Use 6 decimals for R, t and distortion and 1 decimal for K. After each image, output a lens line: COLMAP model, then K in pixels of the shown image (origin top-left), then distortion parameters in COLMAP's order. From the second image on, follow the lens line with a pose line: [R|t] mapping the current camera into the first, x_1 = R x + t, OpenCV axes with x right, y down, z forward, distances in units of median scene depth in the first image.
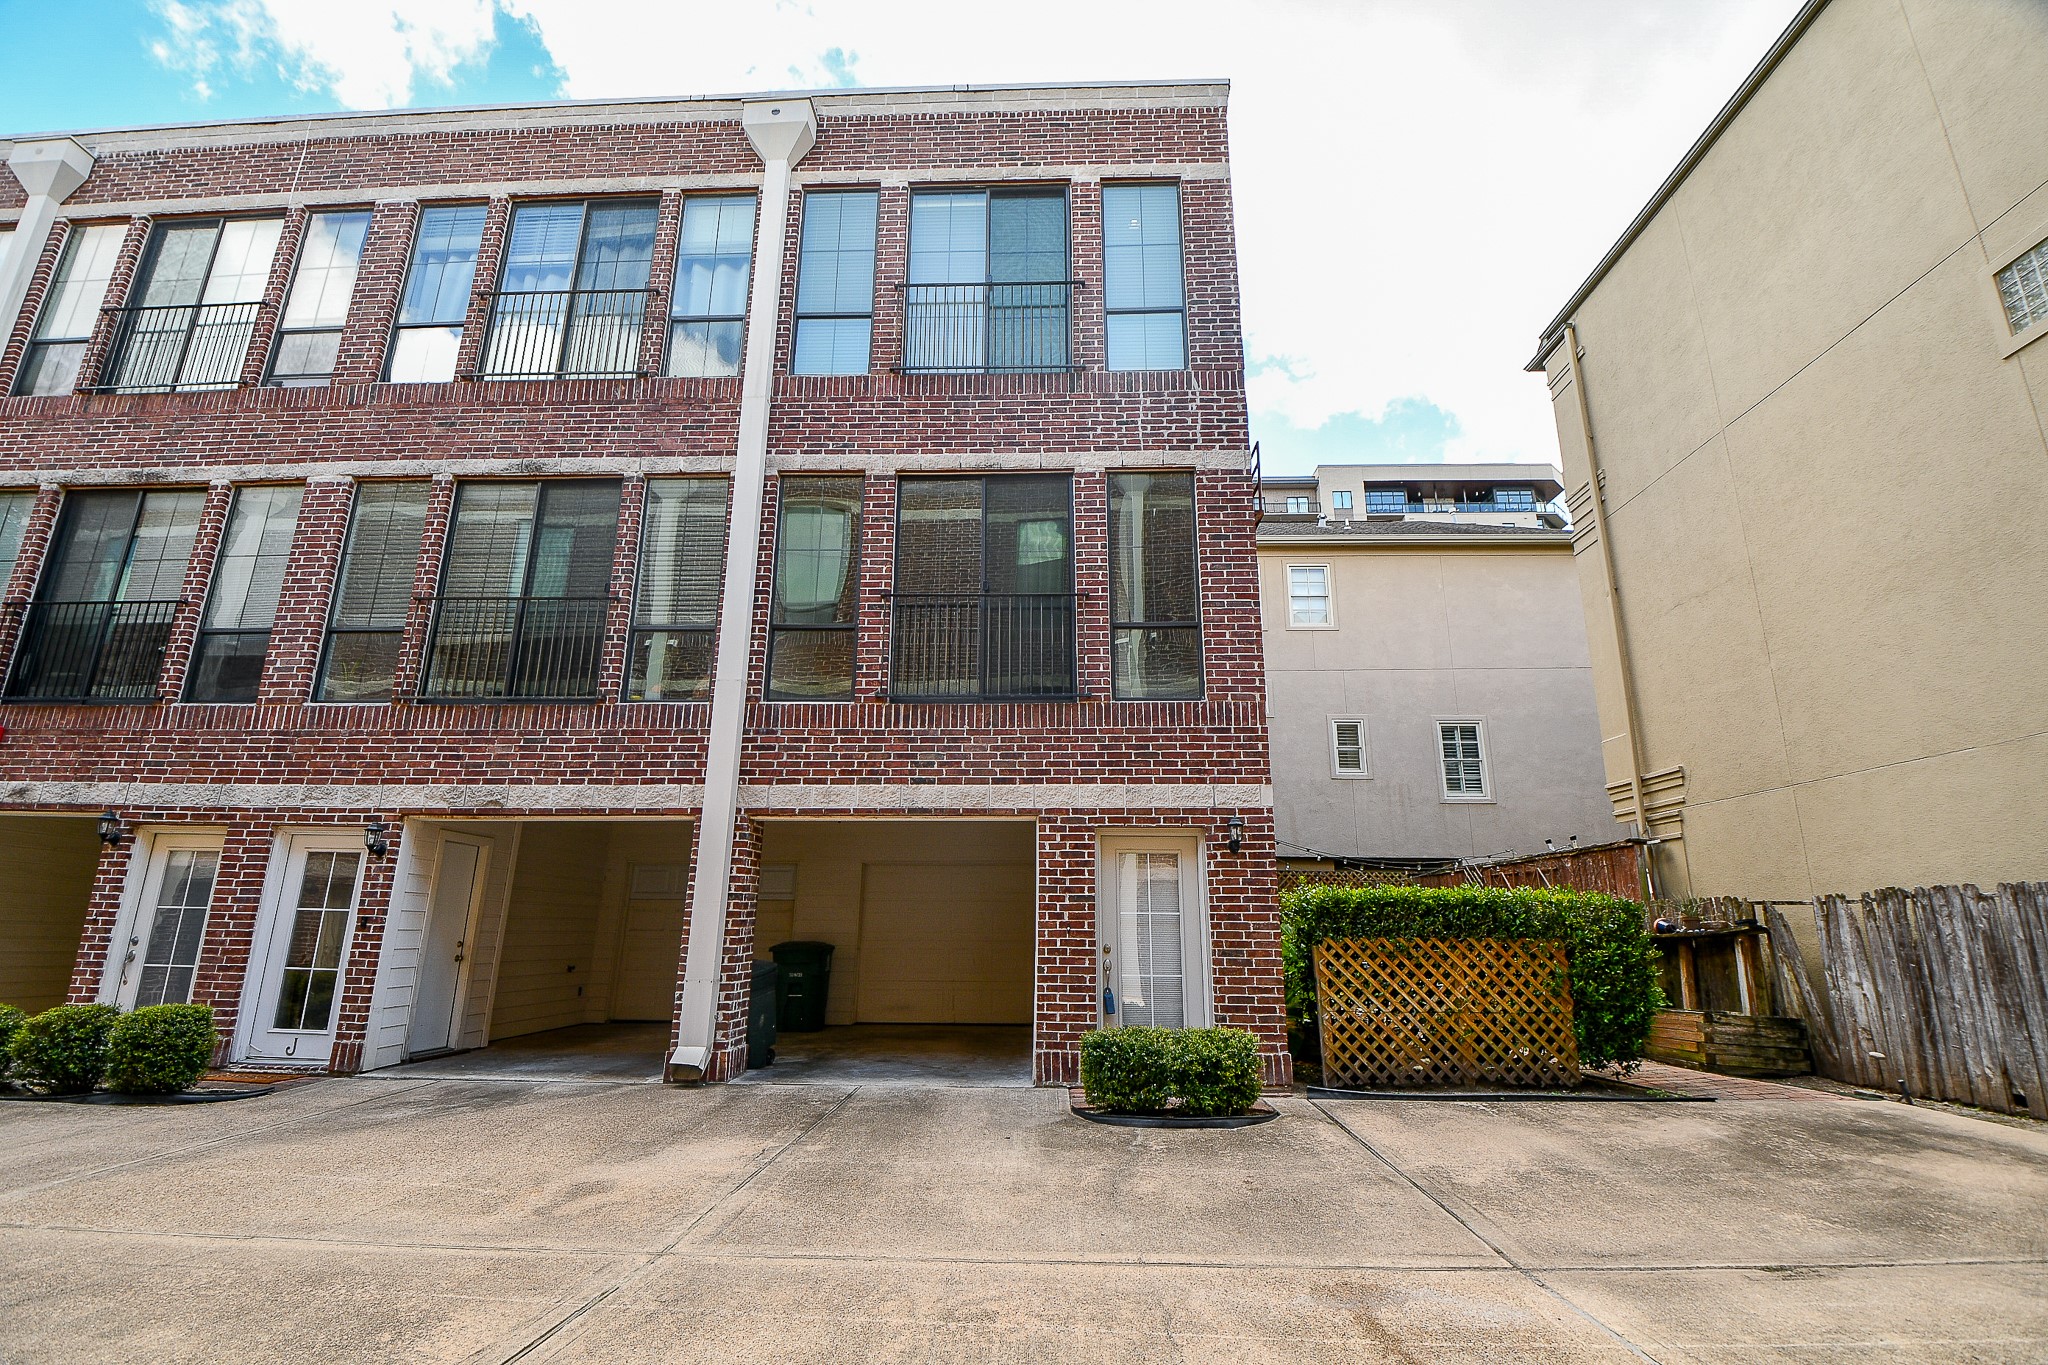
lens RADIAL K [[906.8, 0, 1018.9], [0, 906.8, 683.6], [0, 0, 1]] dist [-0.012922, -0.005824]
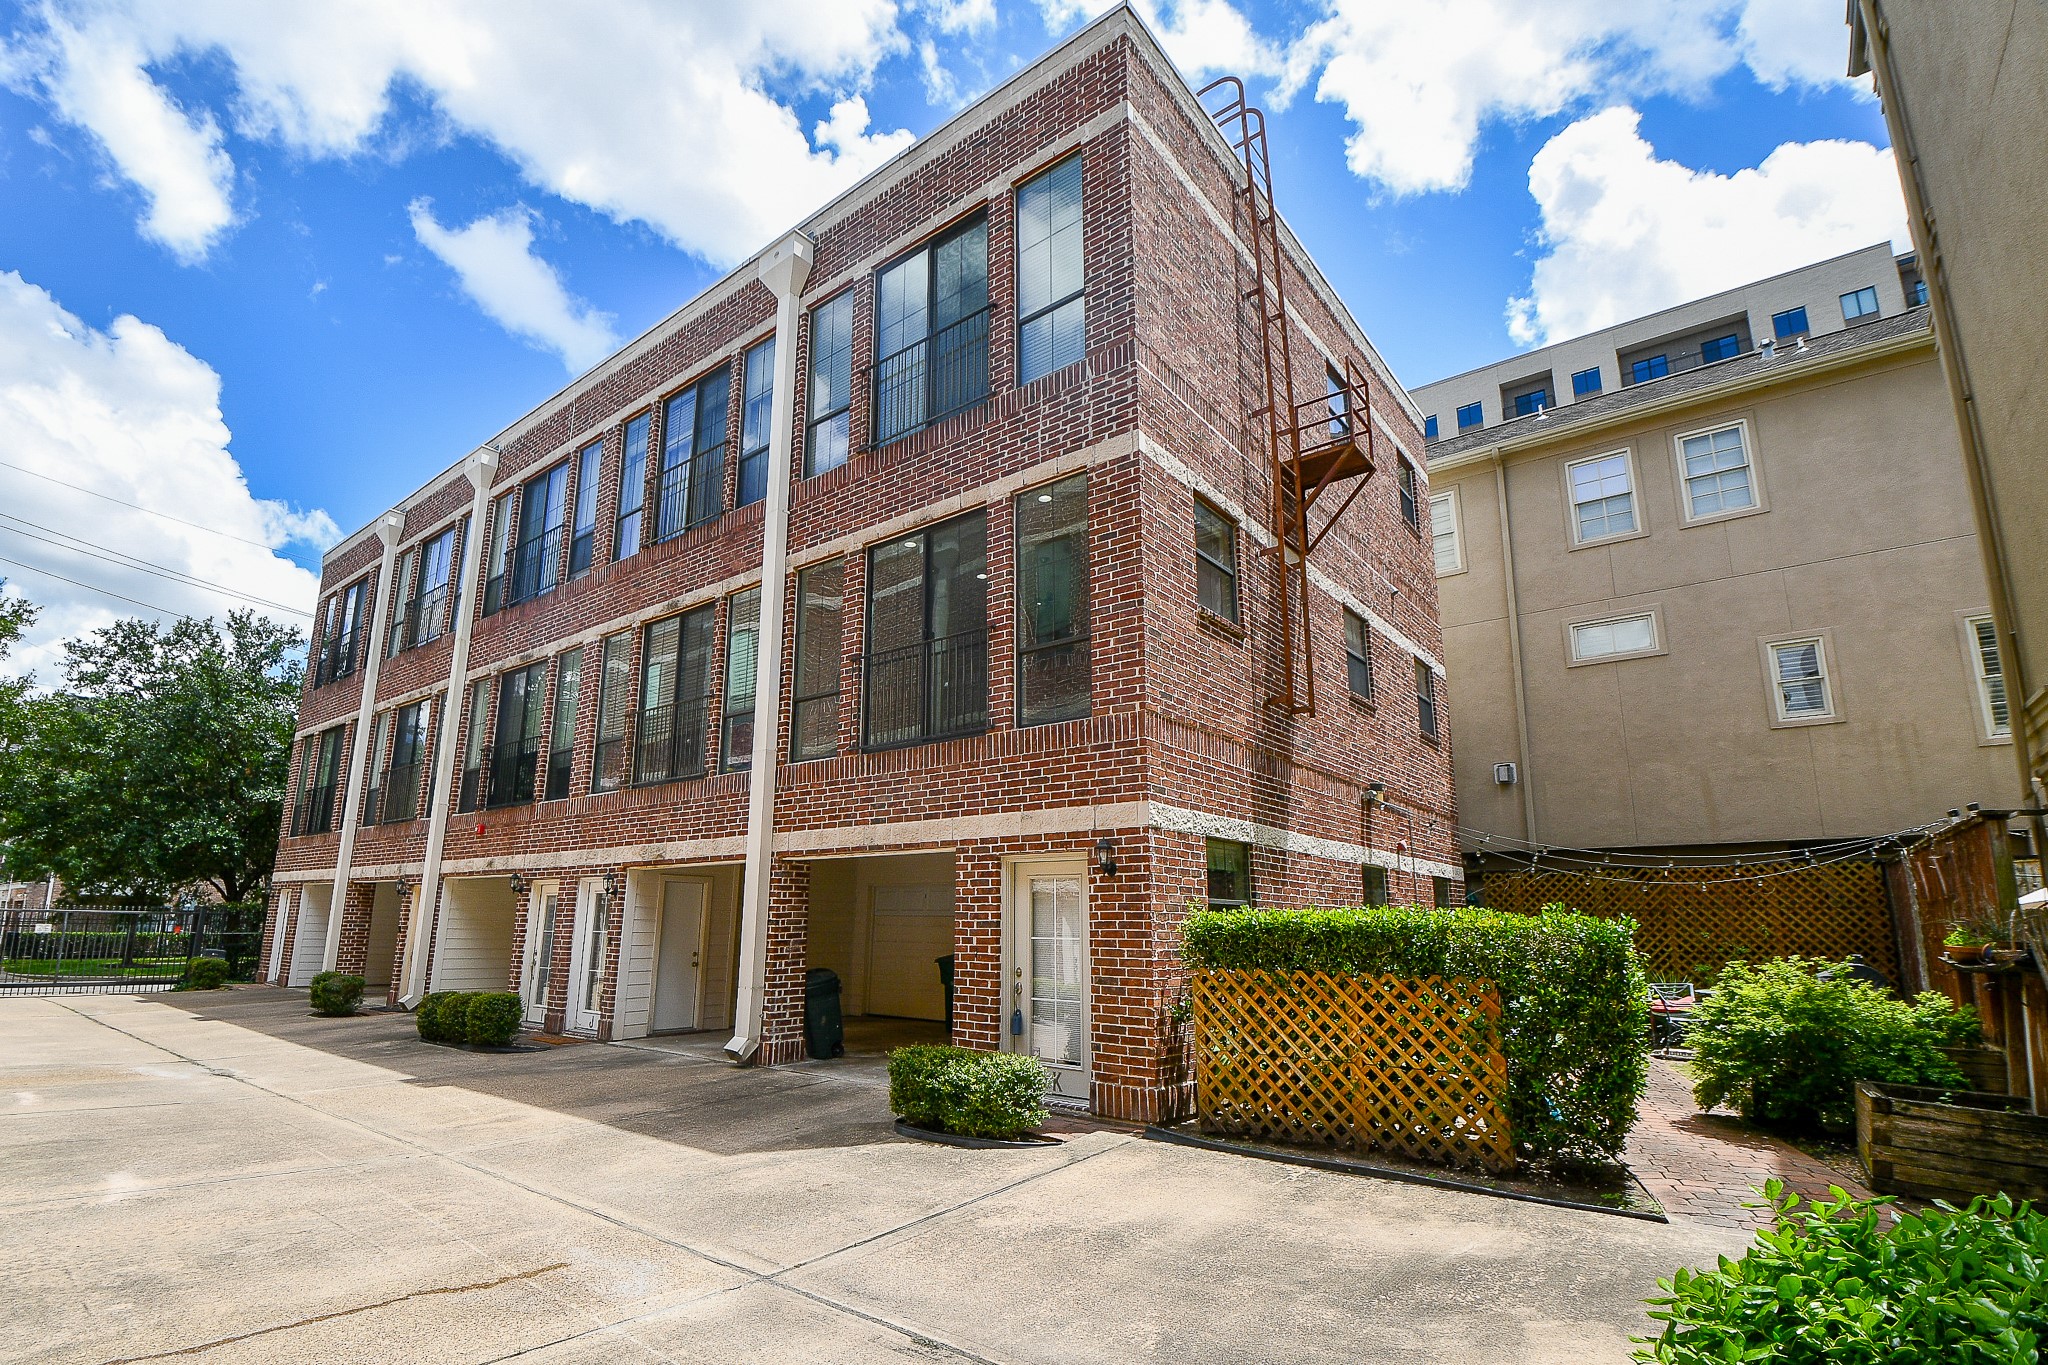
lens RADIAL K [[954.2, 0, 965.6], [0, 954.2, 721.8], [0, 0, 1]] dist [-0.009814, -0.005206]
pose [[0.787766, -0.128219, -0.602482, 0.709901], [0.159978, 0.987120, -0.000900, 0.003362], [0.594837, -0.095675, 0.798132, 0.121817]]
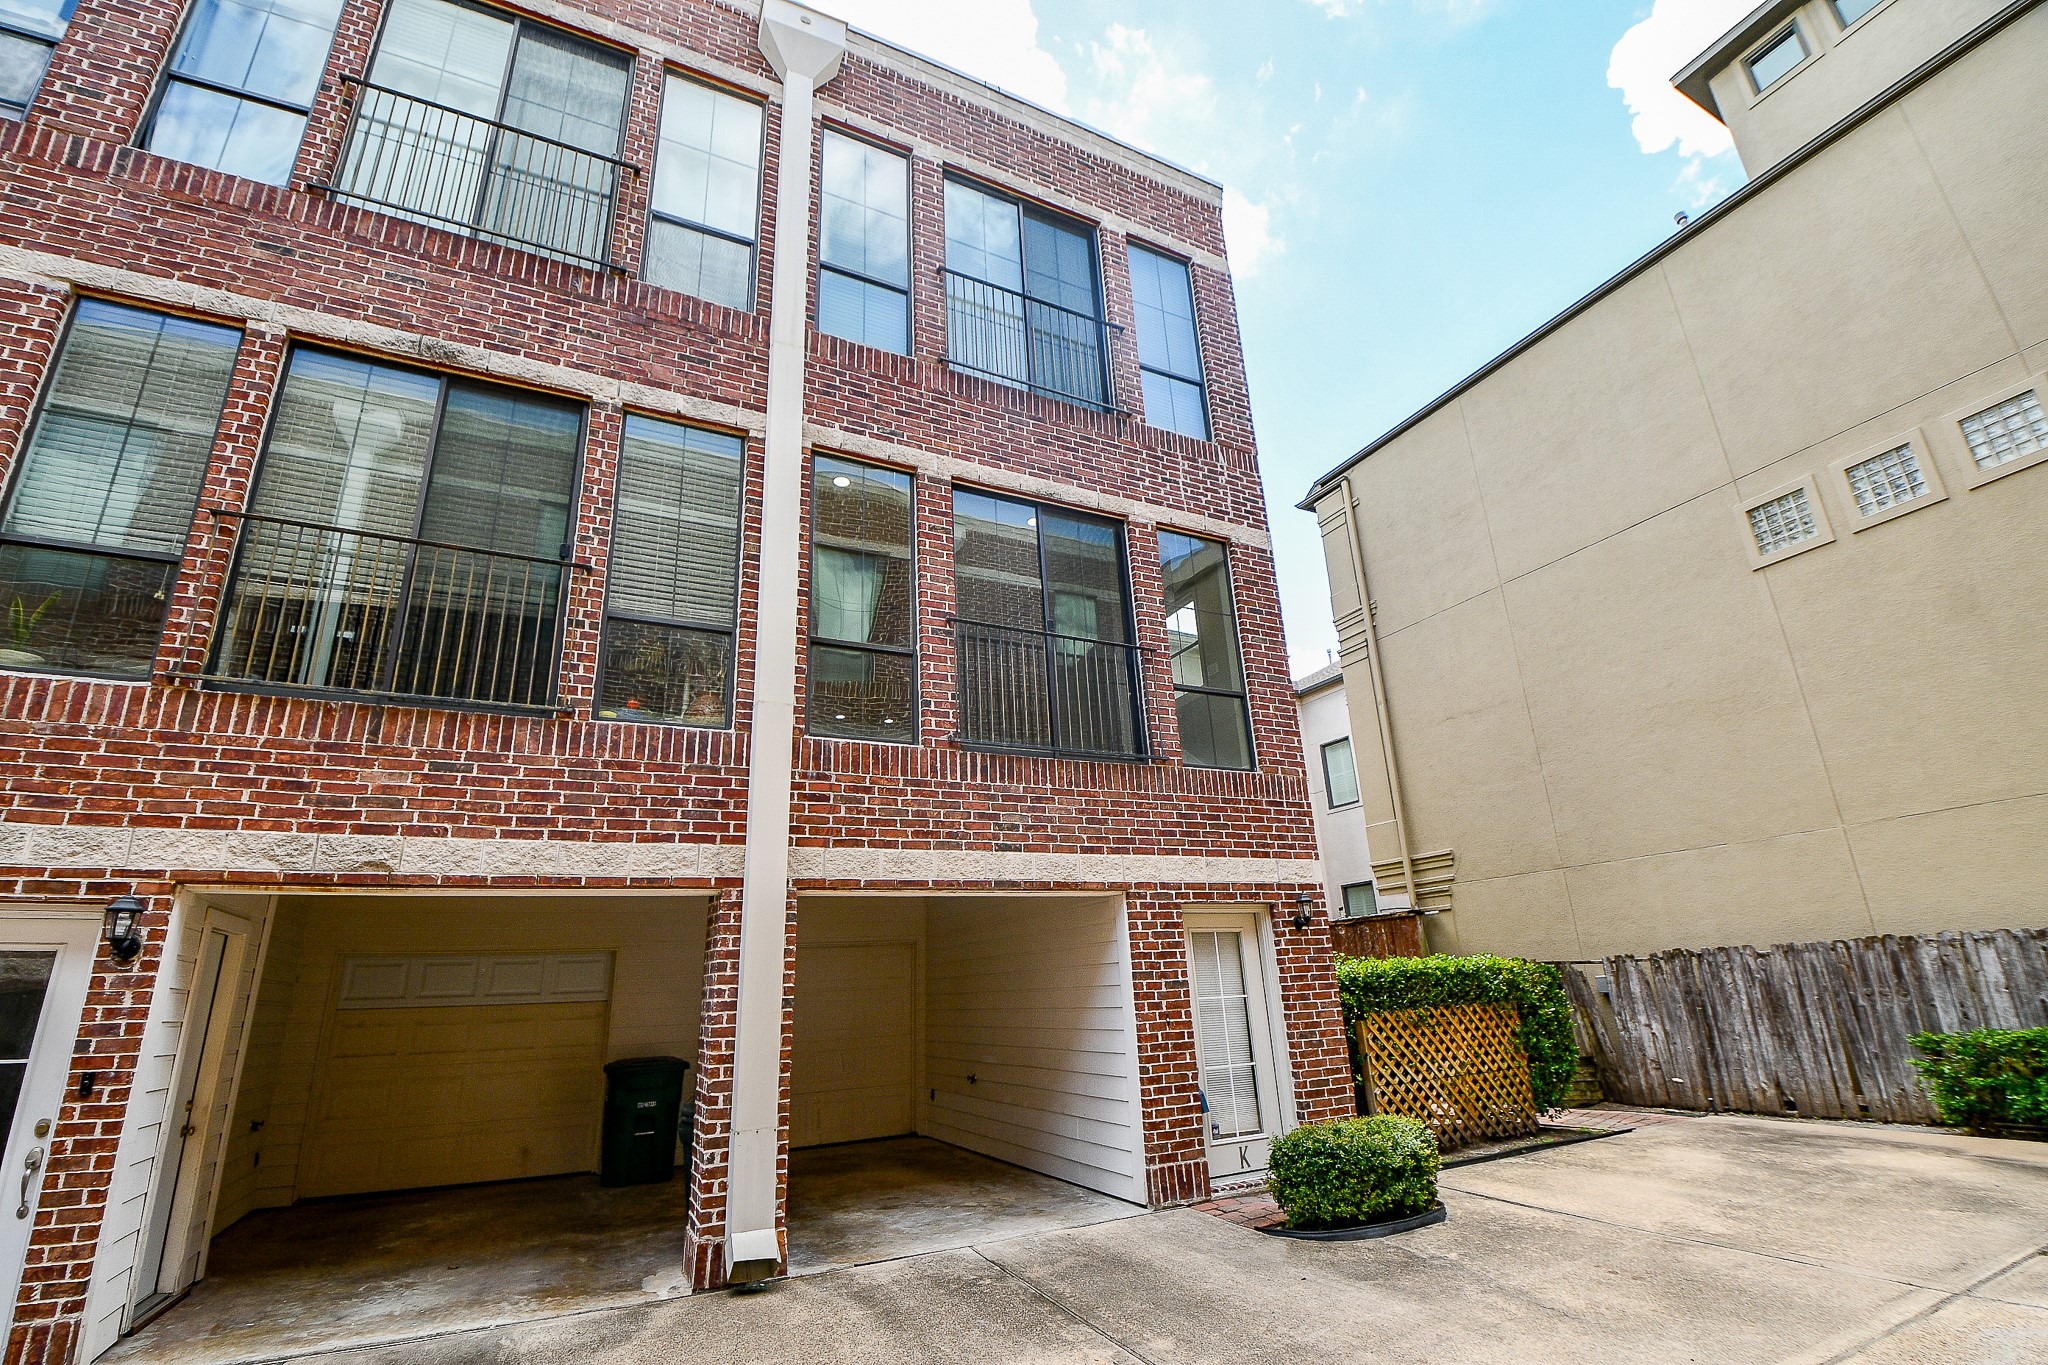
lens RADIAL K [[906.8, 0, 1023.9], [0, 906.8, 682.9], [0, 0, 1]] dist [-0.012922, -0.005824]
pose [[0.875394, 0.111640, 0.470342, -0.497577], [-0.076727, 0.992722, -0.092827, 0.033030], [-0.477282, 0.045172, 0.877589, 0.253853]]
